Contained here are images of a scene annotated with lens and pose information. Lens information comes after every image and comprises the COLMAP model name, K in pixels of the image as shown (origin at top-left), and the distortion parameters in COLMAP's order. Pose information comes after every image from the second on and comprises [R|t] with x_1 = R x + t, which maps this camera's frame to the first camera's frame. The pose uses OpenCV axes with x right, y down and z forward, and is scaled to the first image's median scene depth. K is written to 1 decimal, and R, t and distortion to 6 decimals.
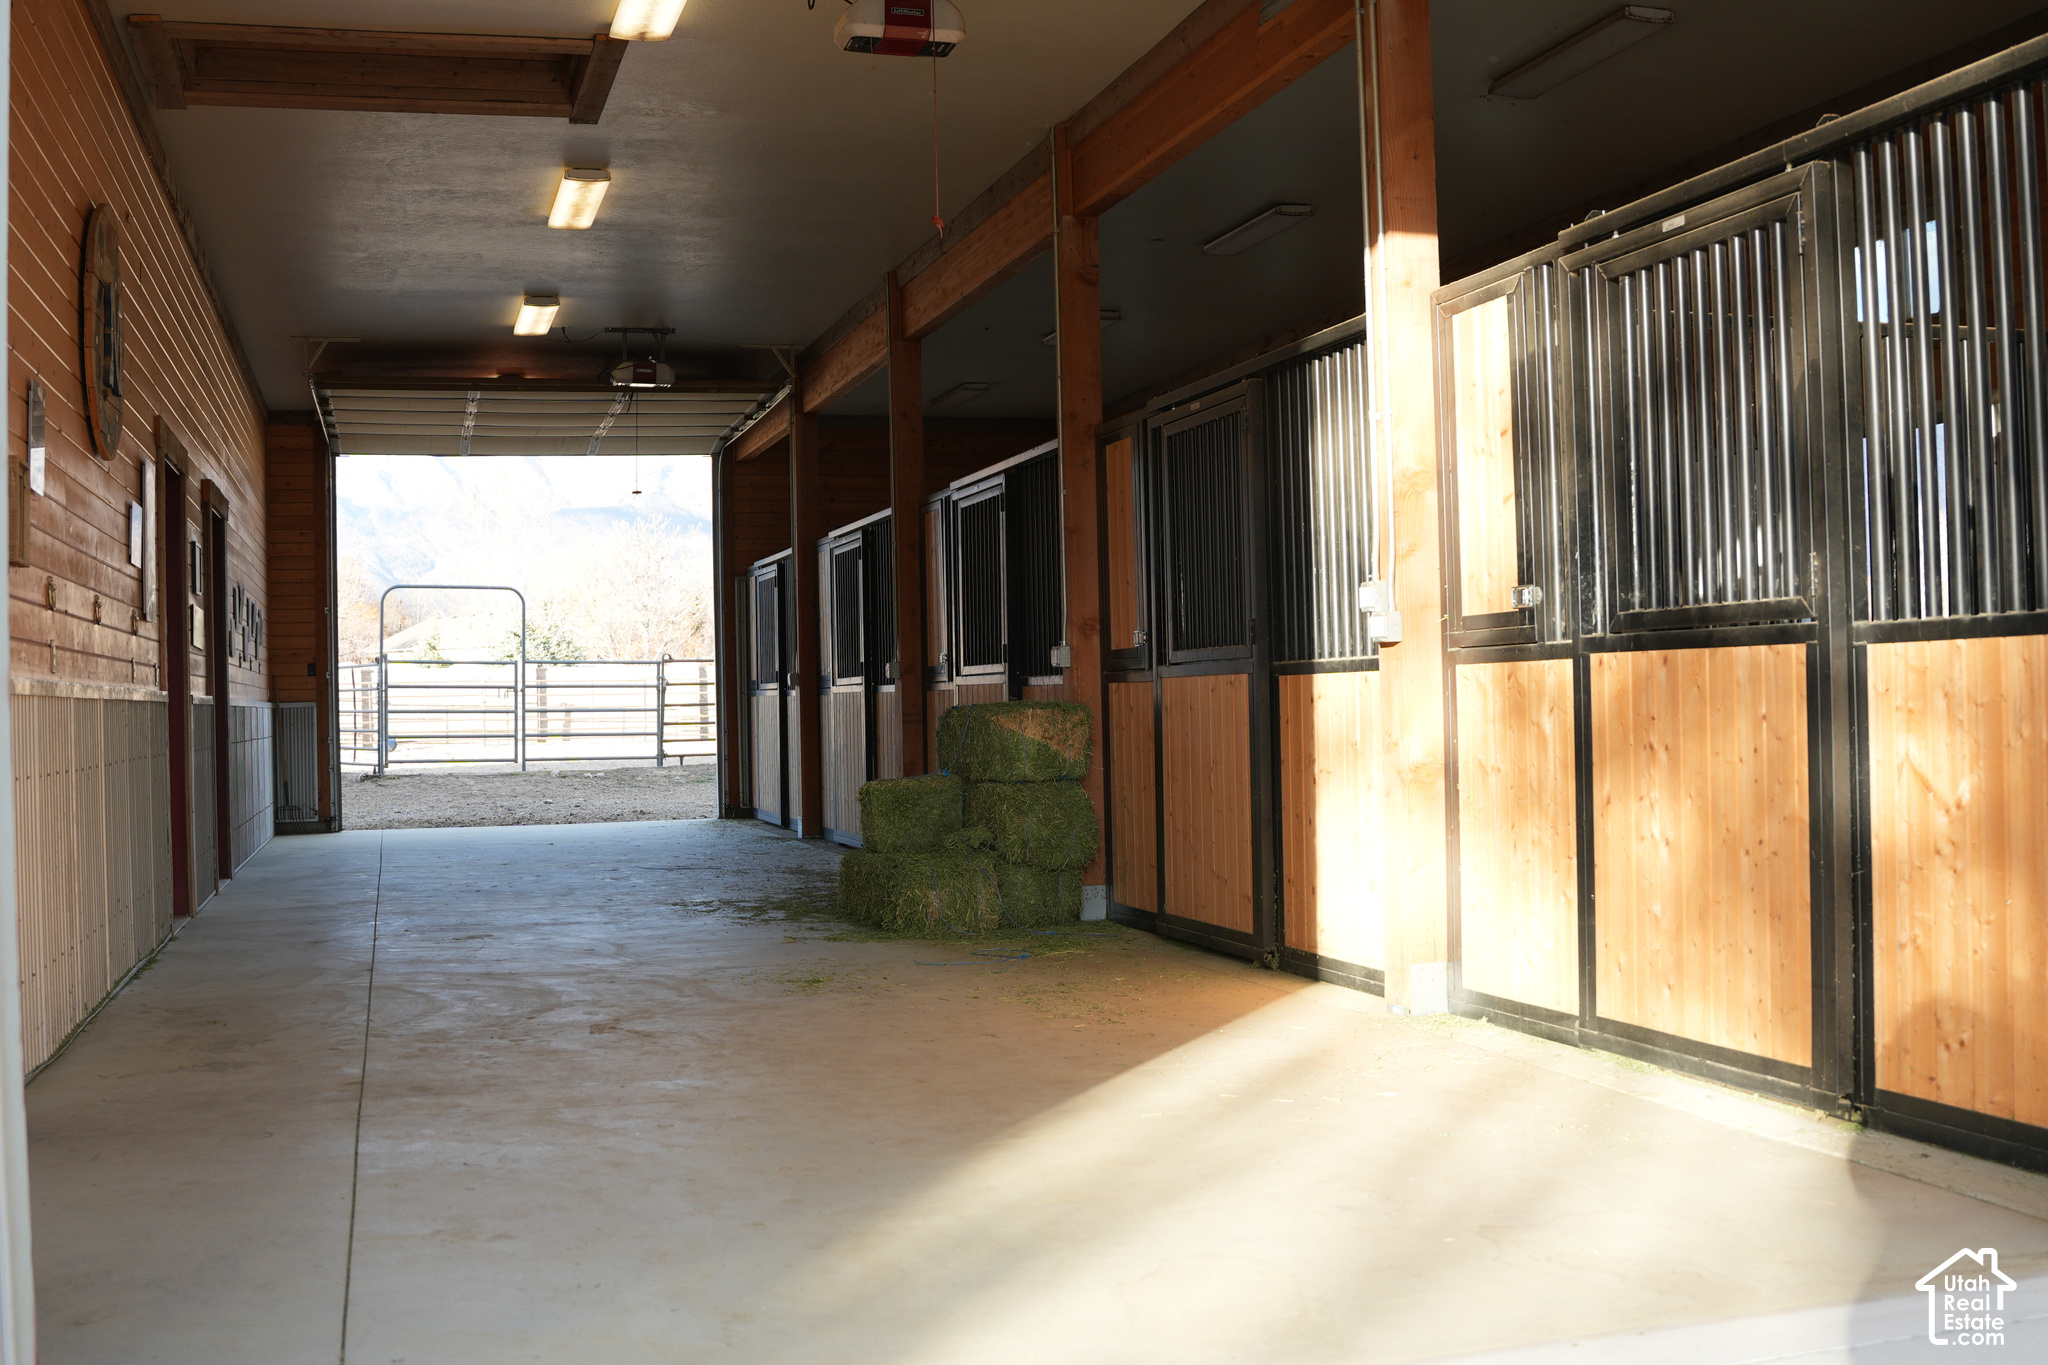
lens RADIAL K [[2148.4, 0, 1025.3], [0, 2148.4, 688.7], [0, 0, 1]] dist [-0.146375, 0.000000]
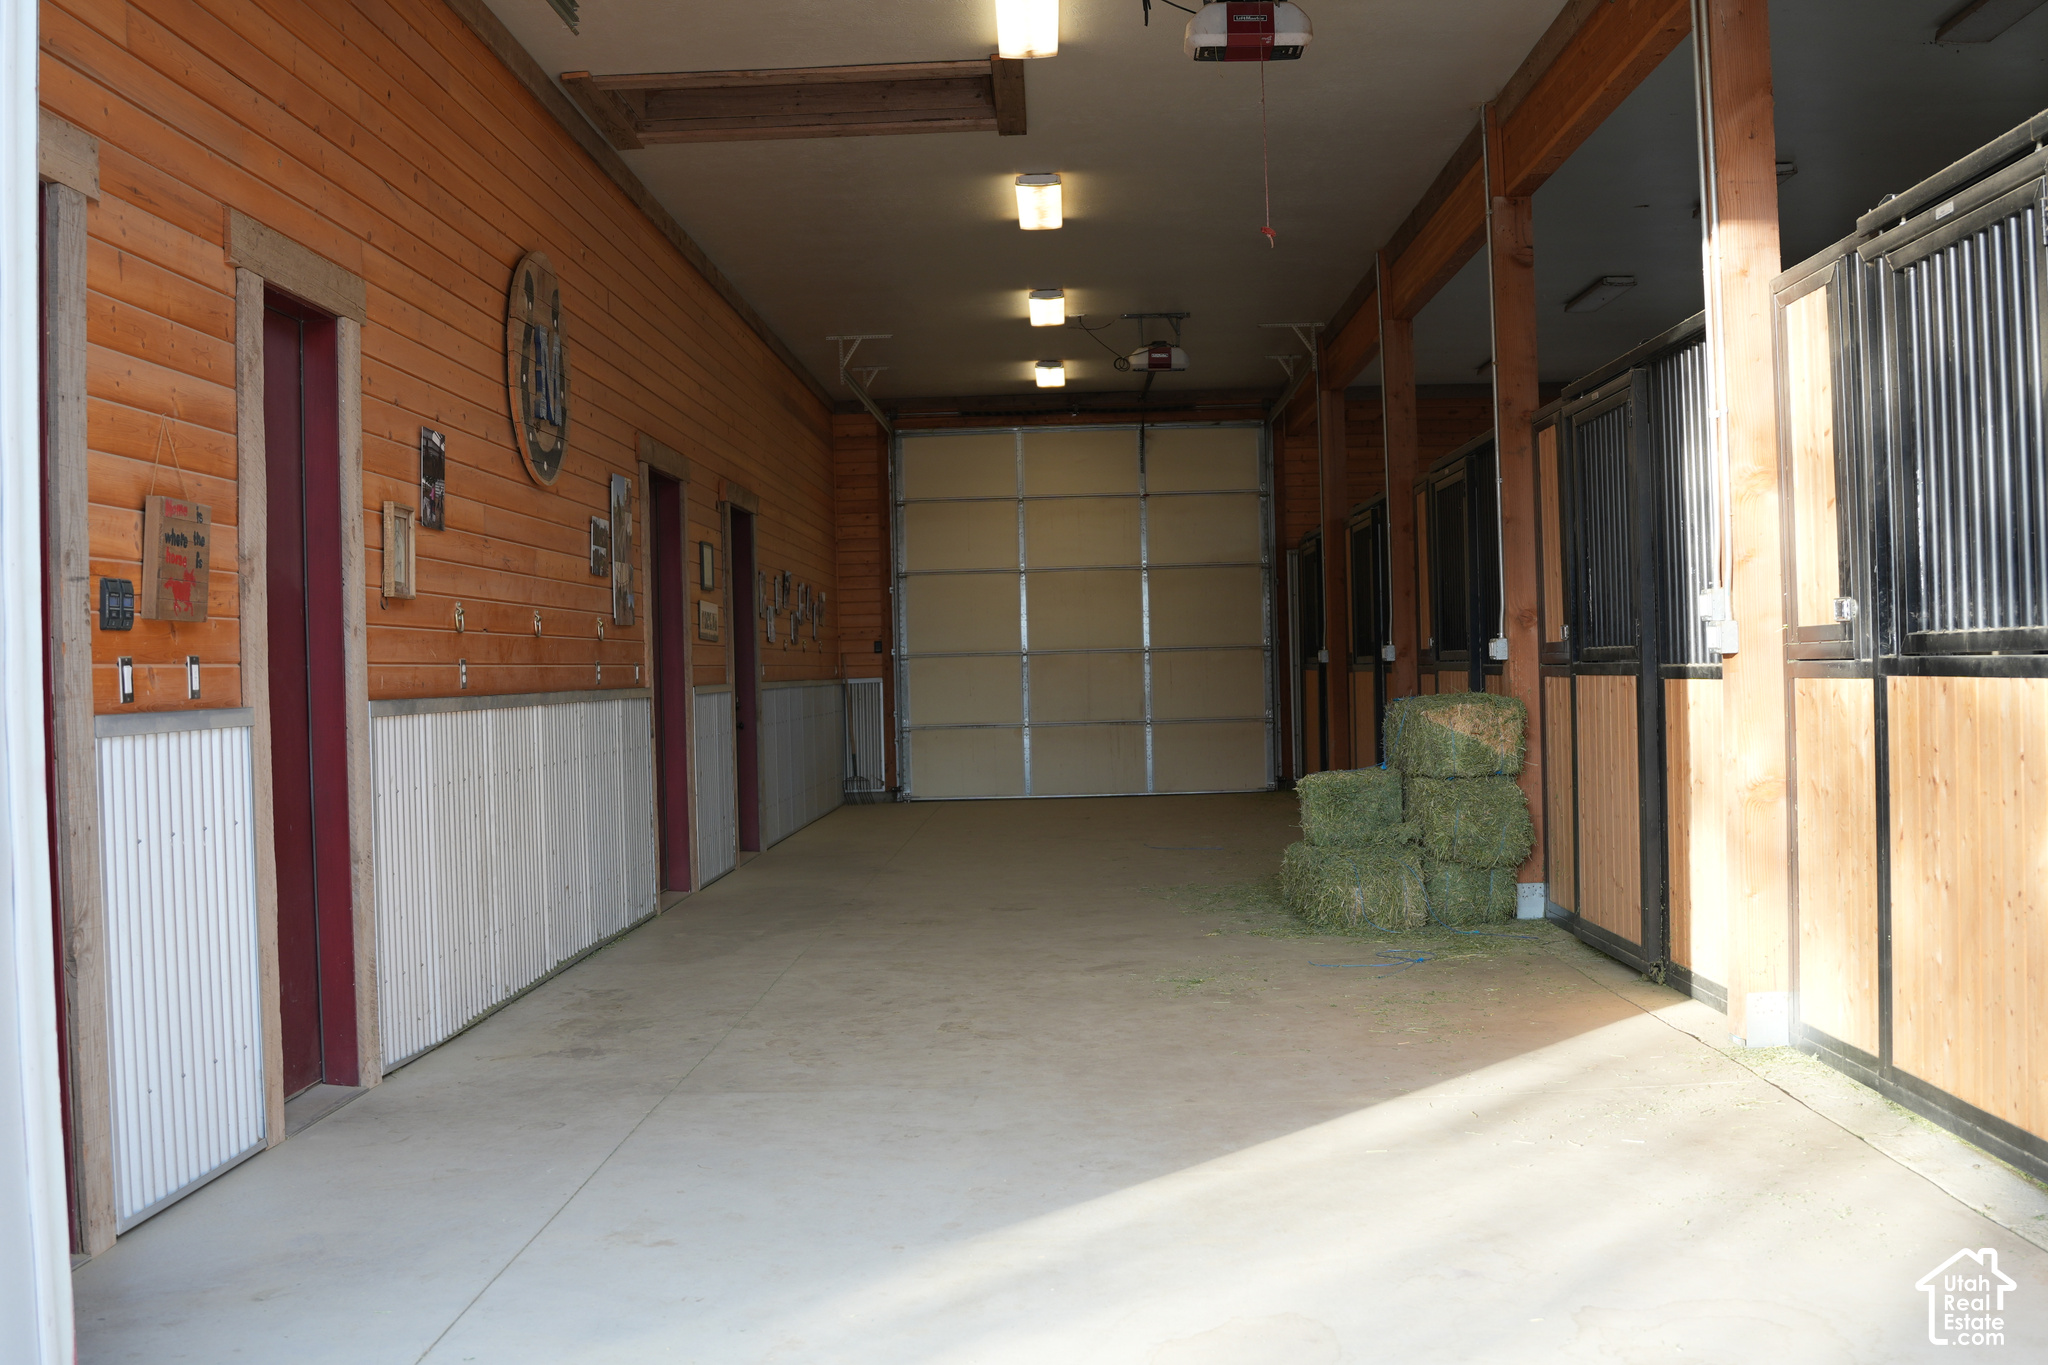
lens RADIAL K [[2148.4, 0, 1038.7], [0, 2148.4, 676.1], [0, 0, 1]] dist [-0.146375, 0.000000]
pose [[0.952234, -0.002717, -0.305356, 0.146336], [0.008246, 0.999825, 0.016819, -0.026381], [0.305257, -0.018534, 0.952090, 0.013799]]
